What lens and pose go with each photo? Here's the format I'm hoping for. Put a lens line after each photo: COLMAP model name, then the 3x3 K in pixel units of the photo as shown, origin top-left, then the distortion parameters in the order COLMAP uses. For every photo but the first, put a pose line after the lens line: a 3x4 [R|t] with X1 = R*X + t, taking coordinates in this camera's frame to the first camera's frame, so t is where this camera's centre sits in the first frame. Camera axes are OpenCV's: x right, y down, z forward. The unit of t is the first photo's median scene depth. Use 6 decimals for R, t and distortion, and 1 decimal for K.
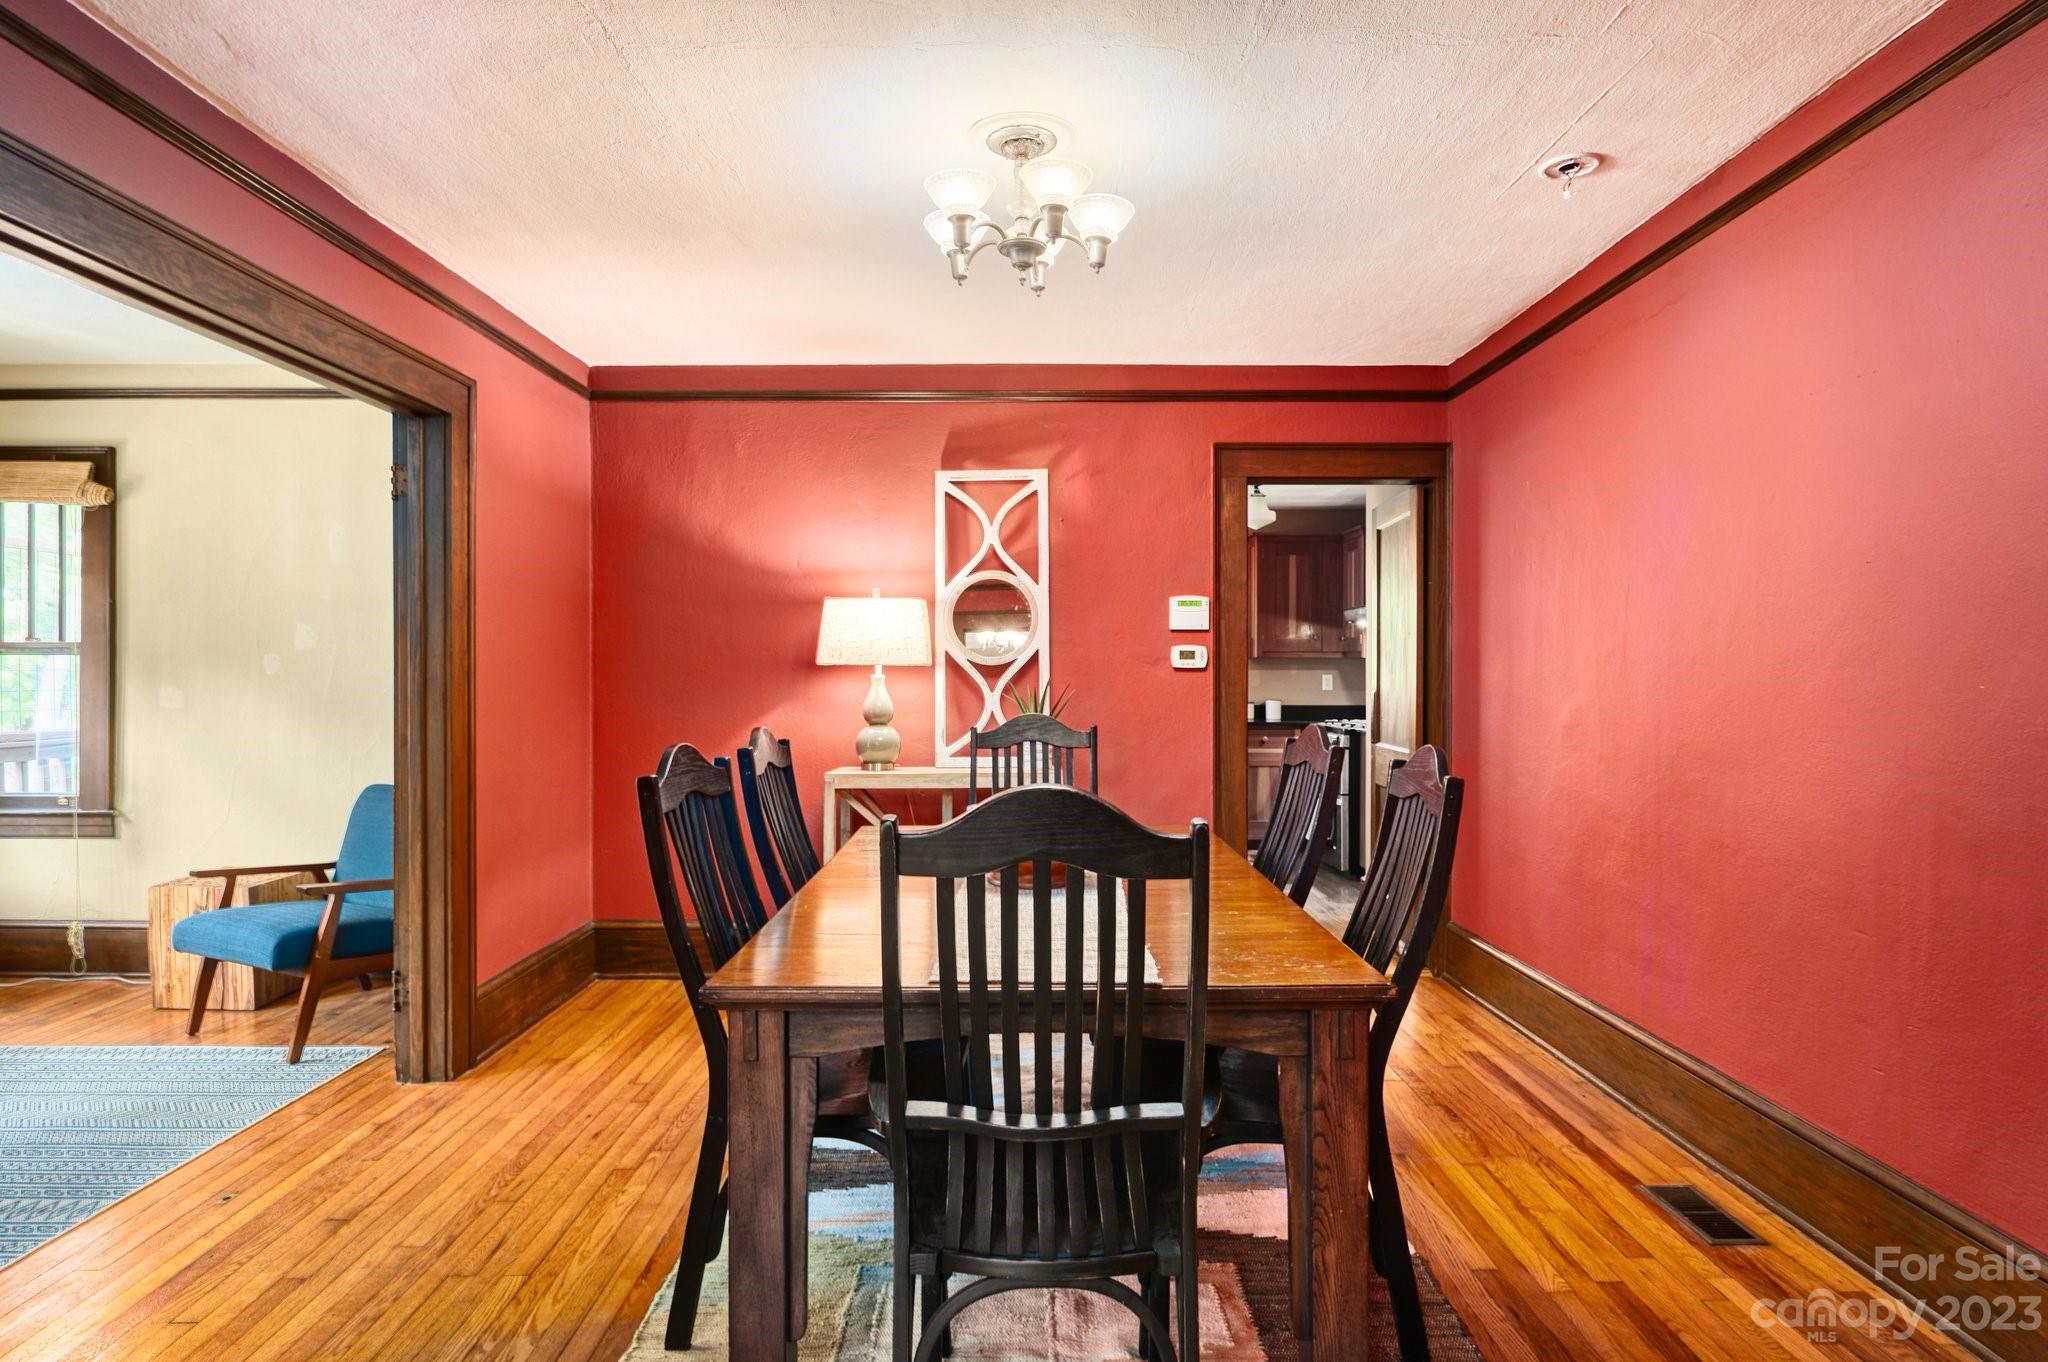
lens RADIAL K [[1128.9, 0, 1024.0], [0, 1128.9, 681.0], [0, 0, 1]] dist [0.003501, 0.000221]
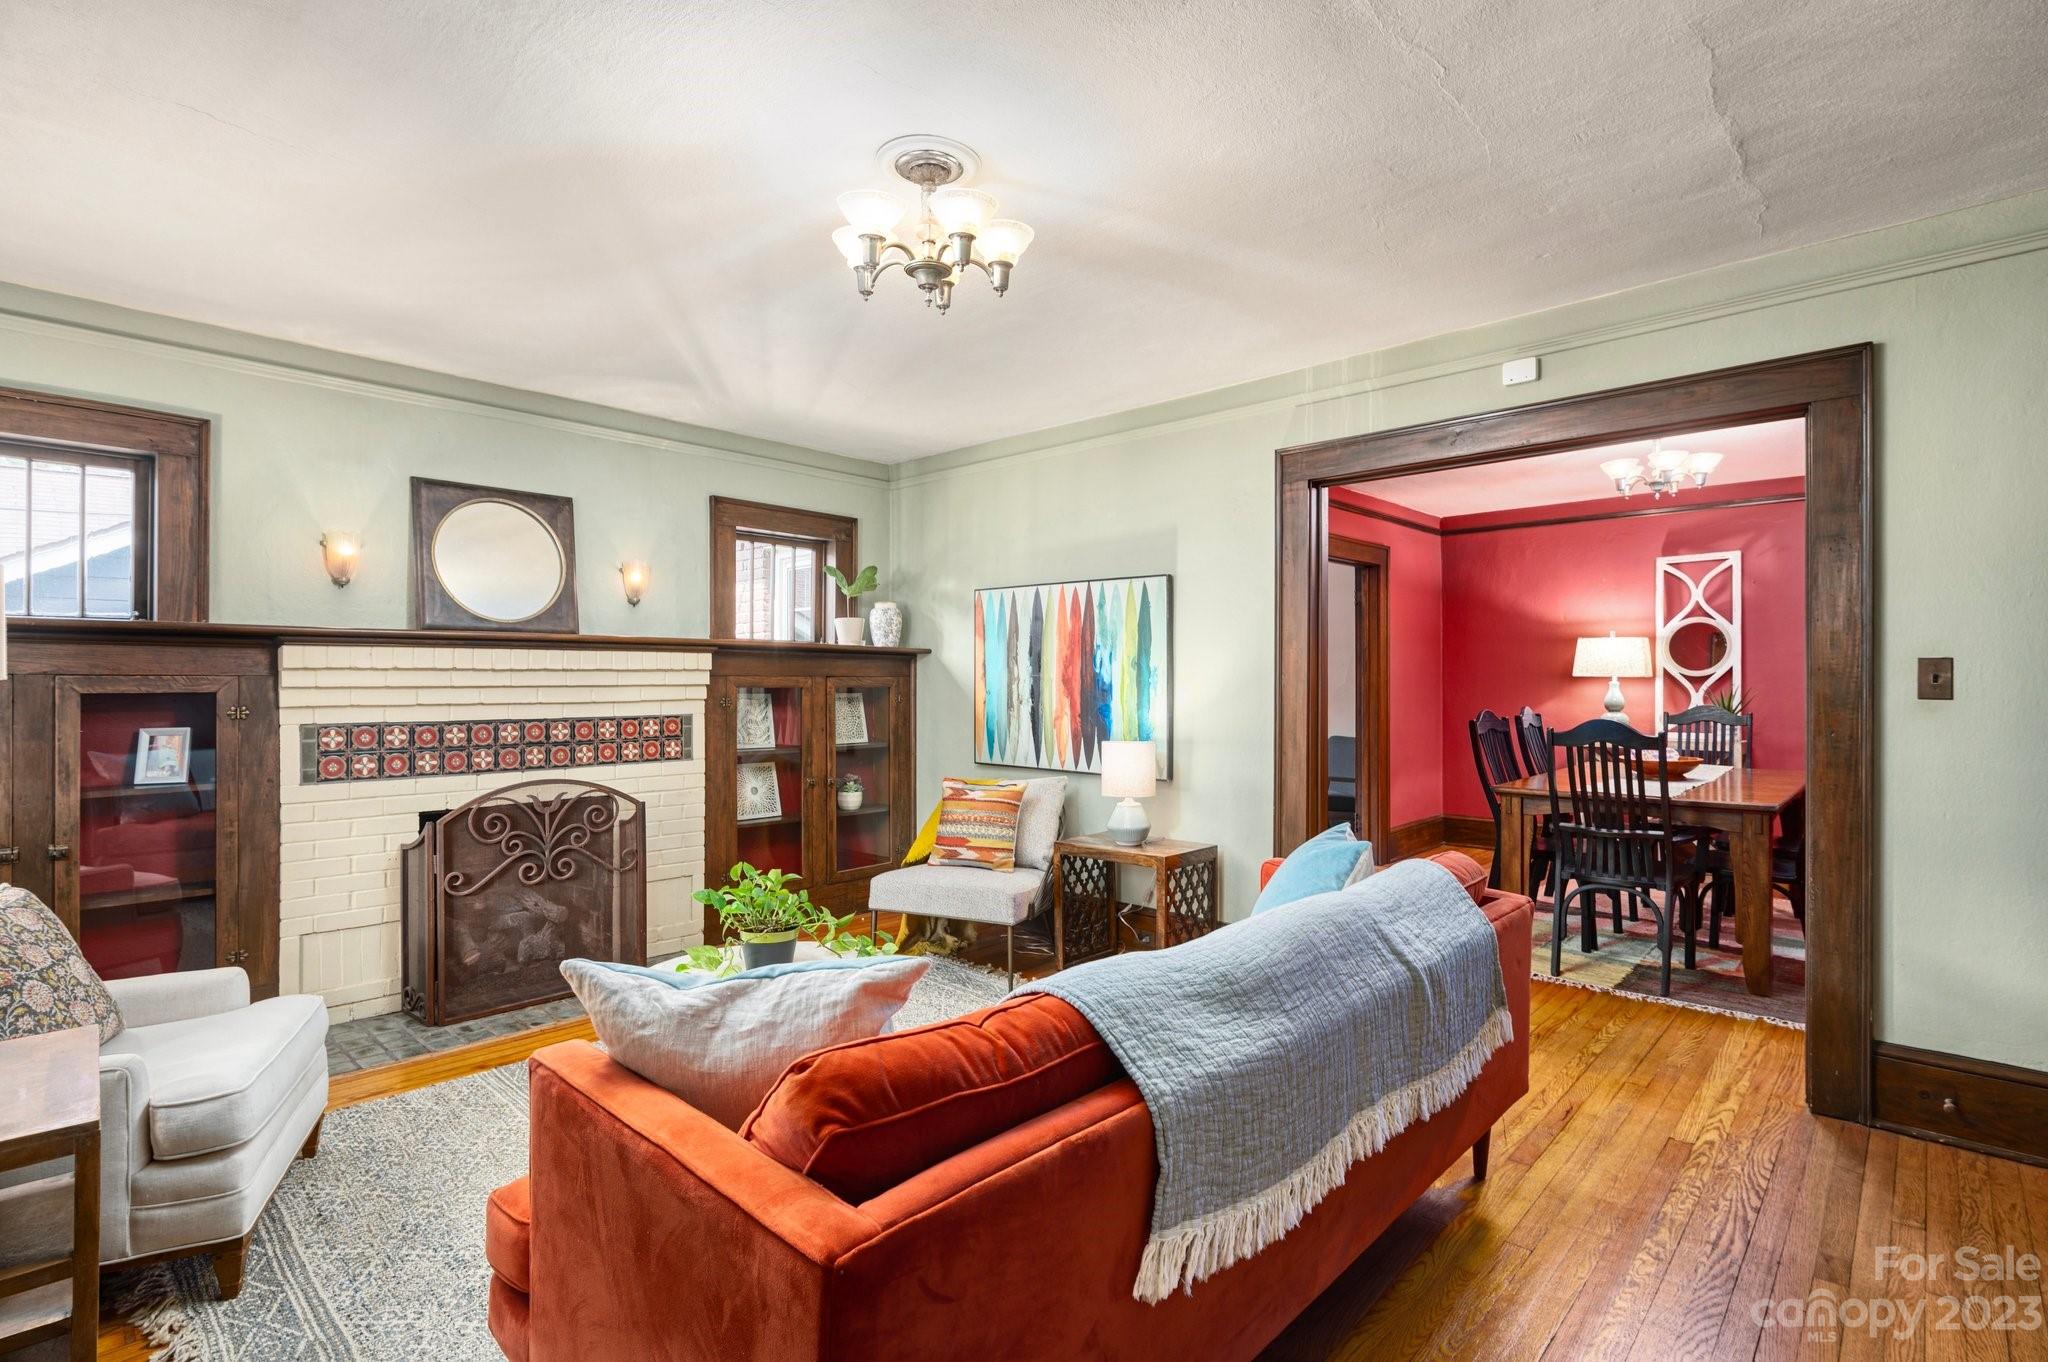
lens RADIAL K [[993.2, 0, 1024.0], [0, 993.2, 681.0], [0, 0, 1]] dist [0.010831, 0.000170]
pose [[0.733678, -0.001333, -0.679496, 0.237236], [-0.001821, 0.999991, -0.003927, 0.000306], [0.679495, 0.004119, 0.733669, -0.704427]]
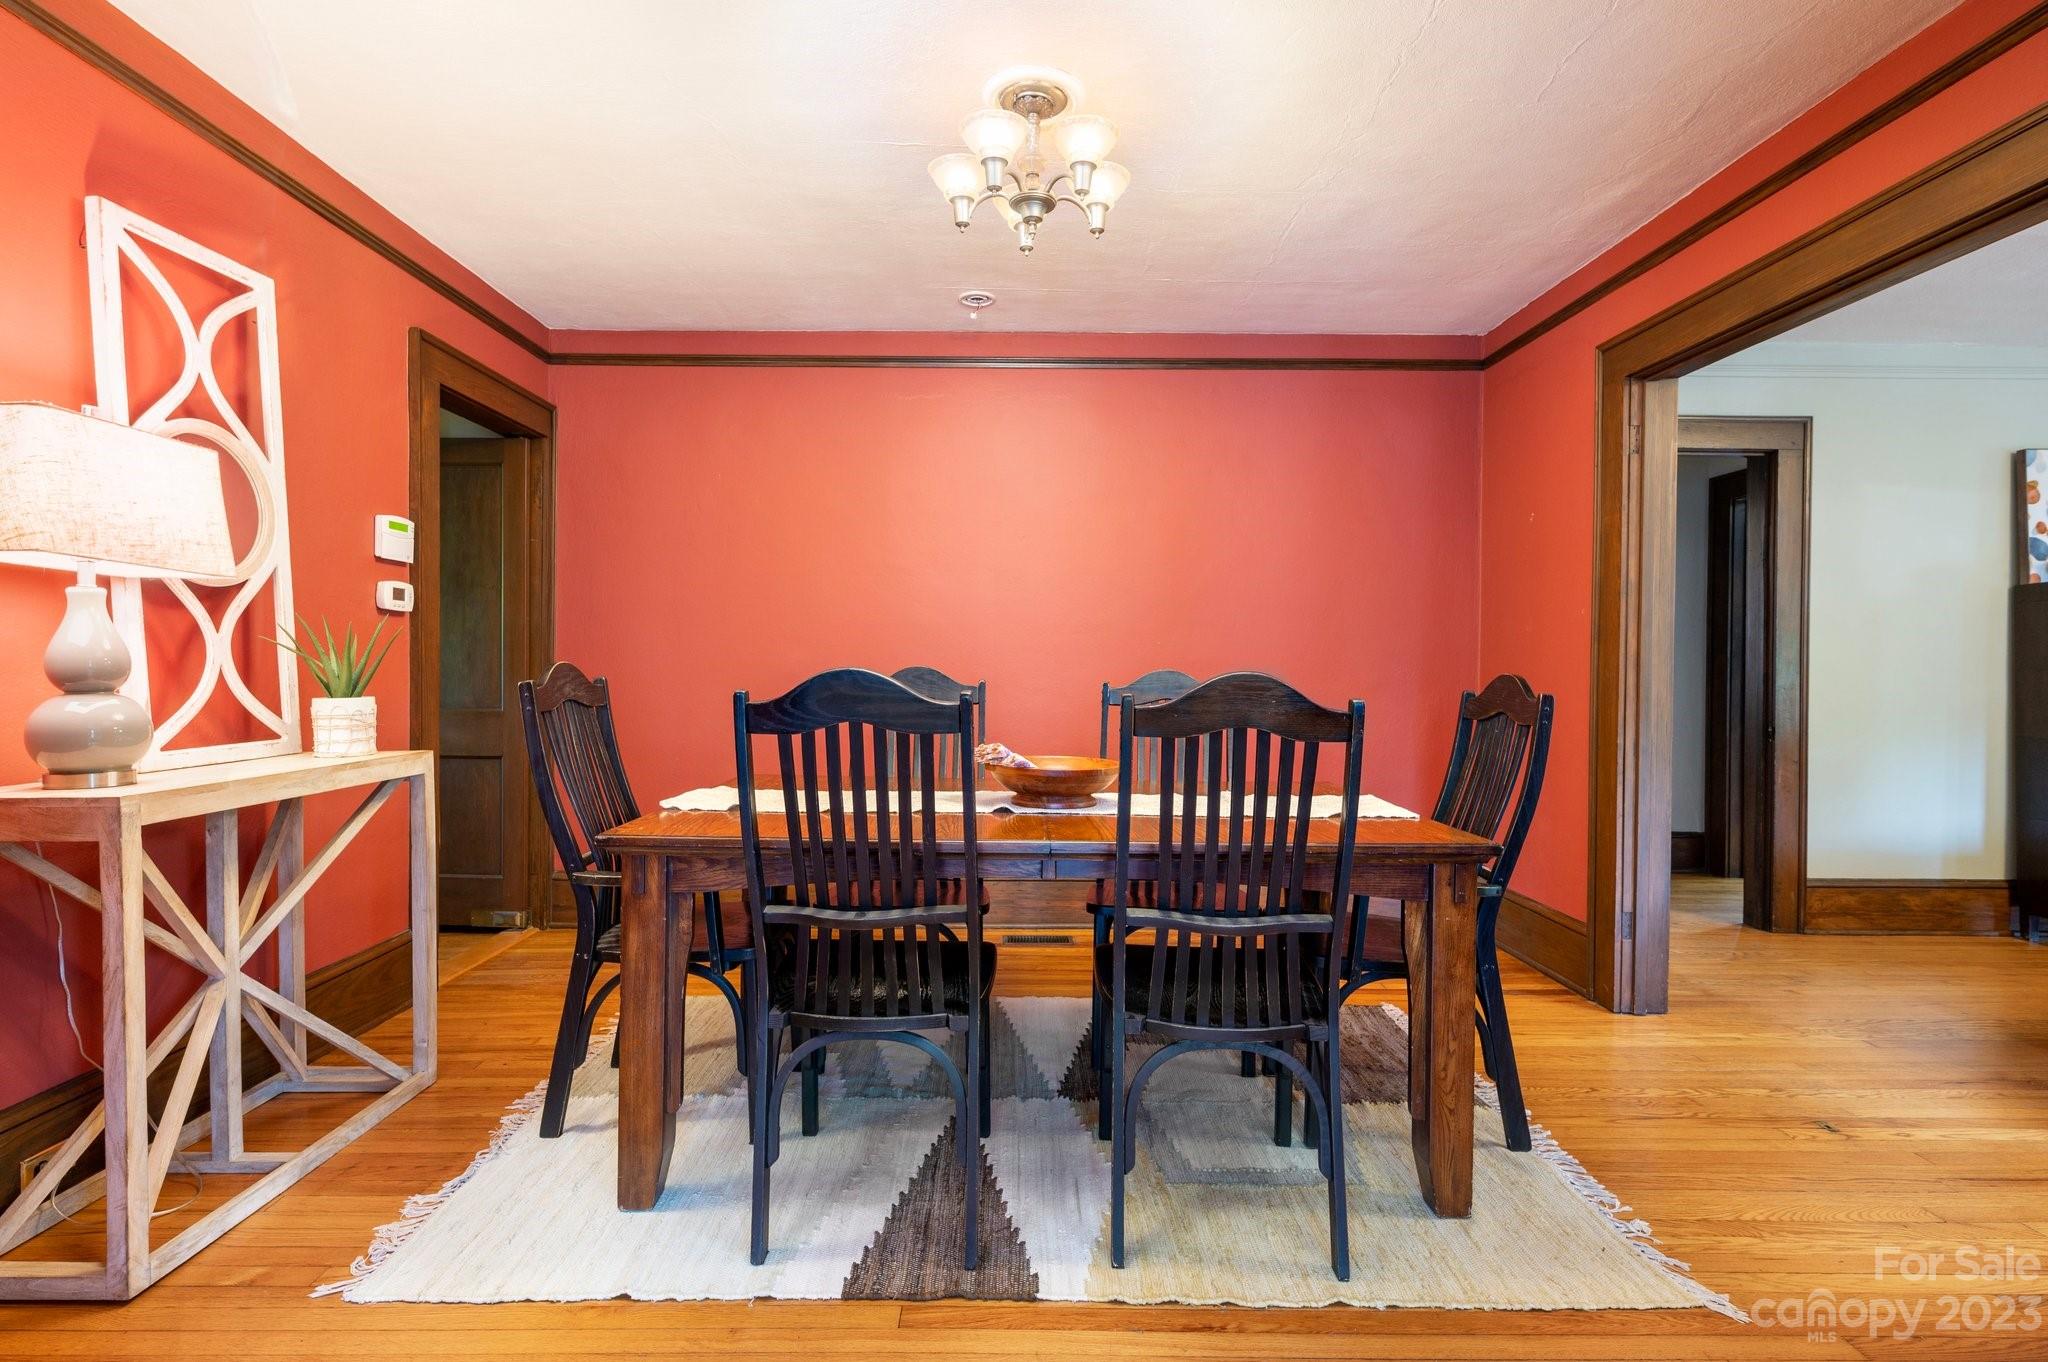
lens RADIAL K [[993.2, 0, 1024.0], [0, 993.2, 681.0], [0, 0, 1]] dist [0.010831, 0.000170]
pose [[-0.006770, -0.011137, 0.999915, -0.548082], [-0.000010, 0.999938, 0.011137, 0.028906], [-0.999977, 0.000065, -0.006769, 0.595243]]
